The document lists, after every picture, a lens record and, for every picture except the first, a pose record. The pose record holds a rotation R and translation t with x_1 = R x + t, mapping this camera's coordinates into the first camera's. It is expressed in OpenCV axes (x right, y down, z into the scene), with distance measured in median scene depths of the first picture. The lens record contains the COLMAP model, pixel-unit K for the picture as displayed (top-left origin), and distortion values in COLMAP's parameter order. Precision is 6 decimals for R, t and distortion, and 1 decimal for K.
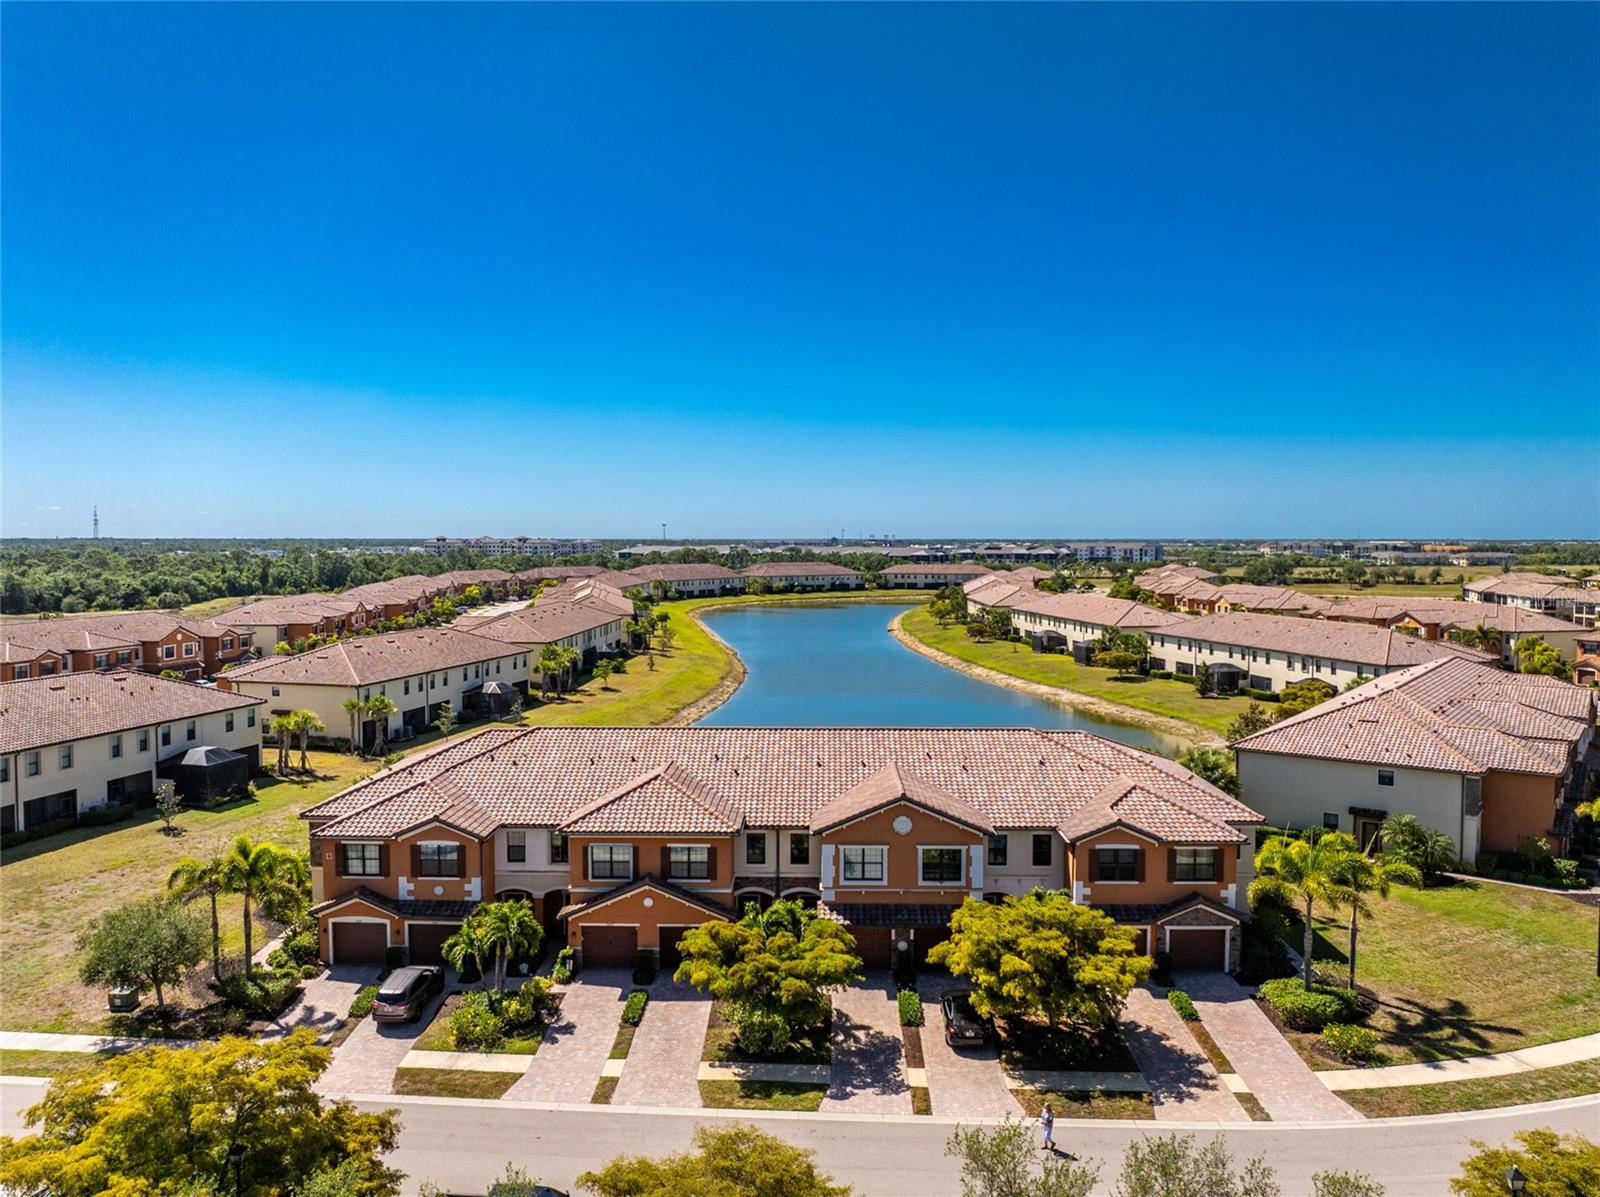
lens RADIAL K [[1141.6, 0, 803.3], [0, 1141.6, 590.4], [0, 0, 1]] dist [-0.043258, 0.004183]
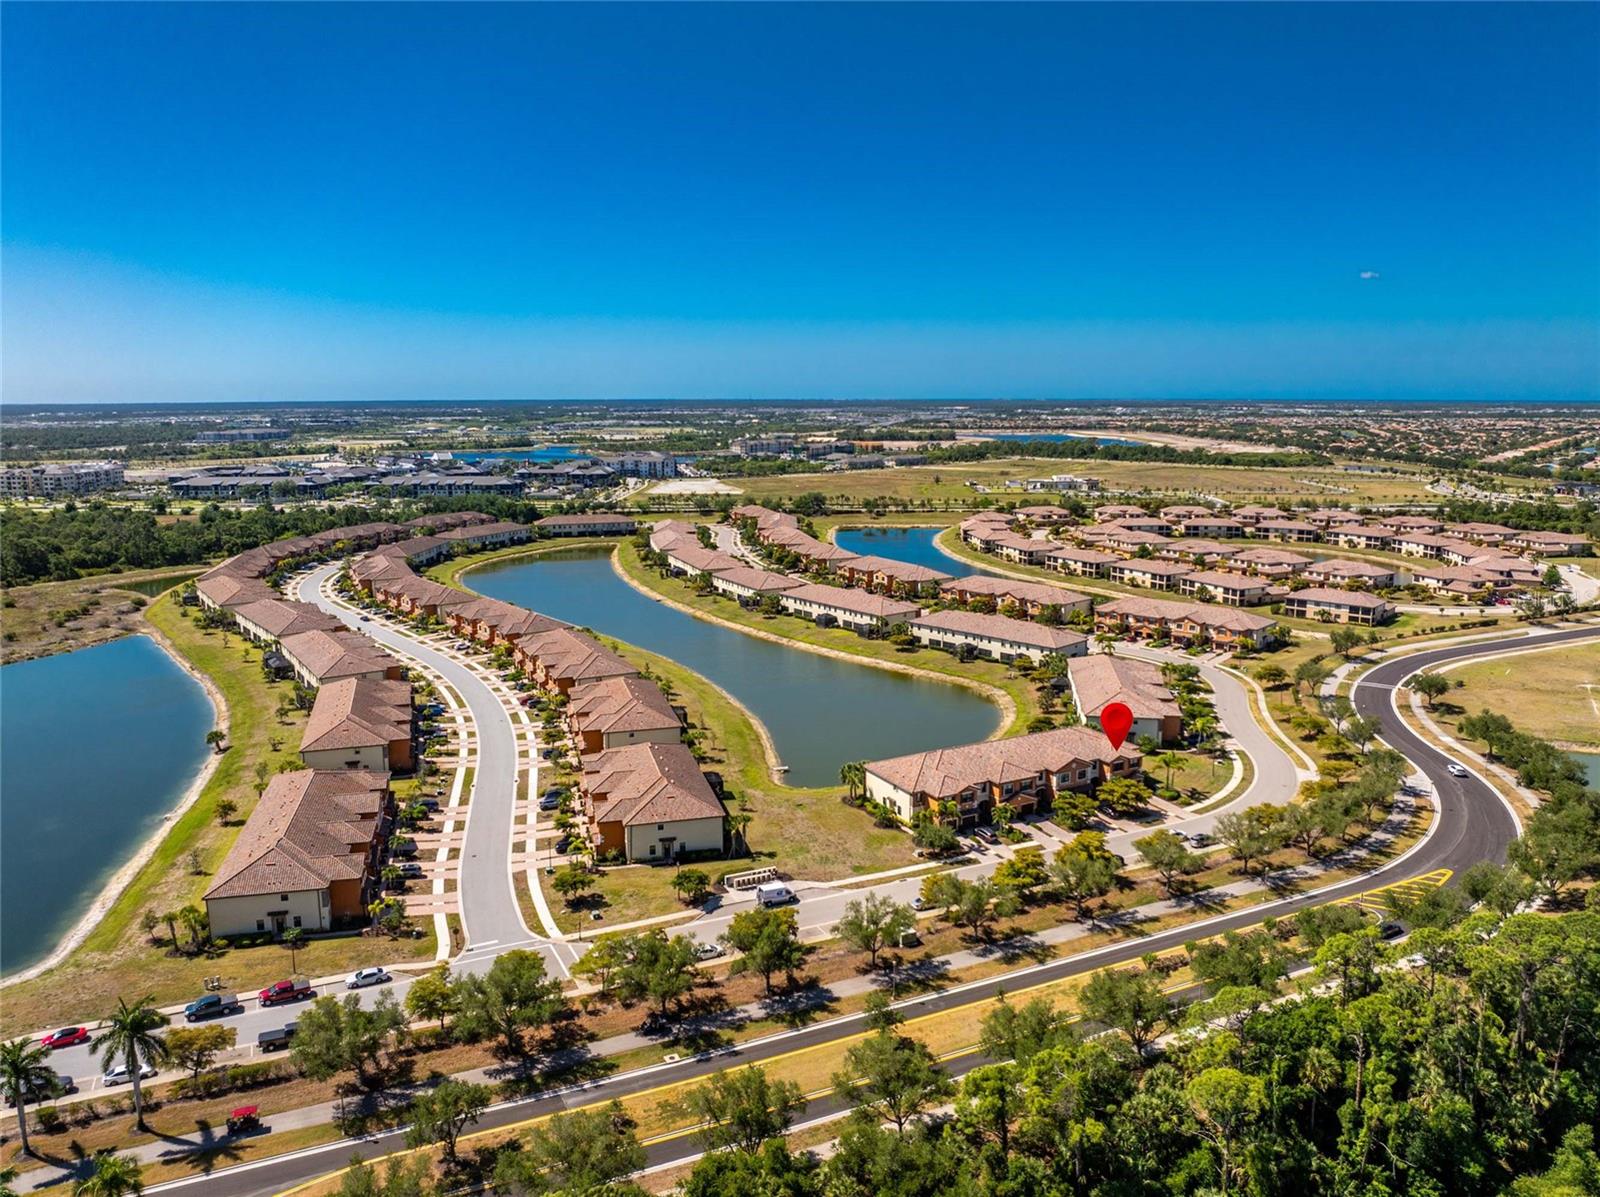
lens RADIAL K [[1111.2, 0, 795.1], [0, 1111.2, 599.5], [0, 0, 1]] dist [-0.007503, -0.064080]
pose [[0.877398, -0.089978, 0.471250, -2.282439], [0.026934, 0.989945, 0.138868, -0.821931], [-0.479007, -0.109149, 0.870999, -1.574073]]
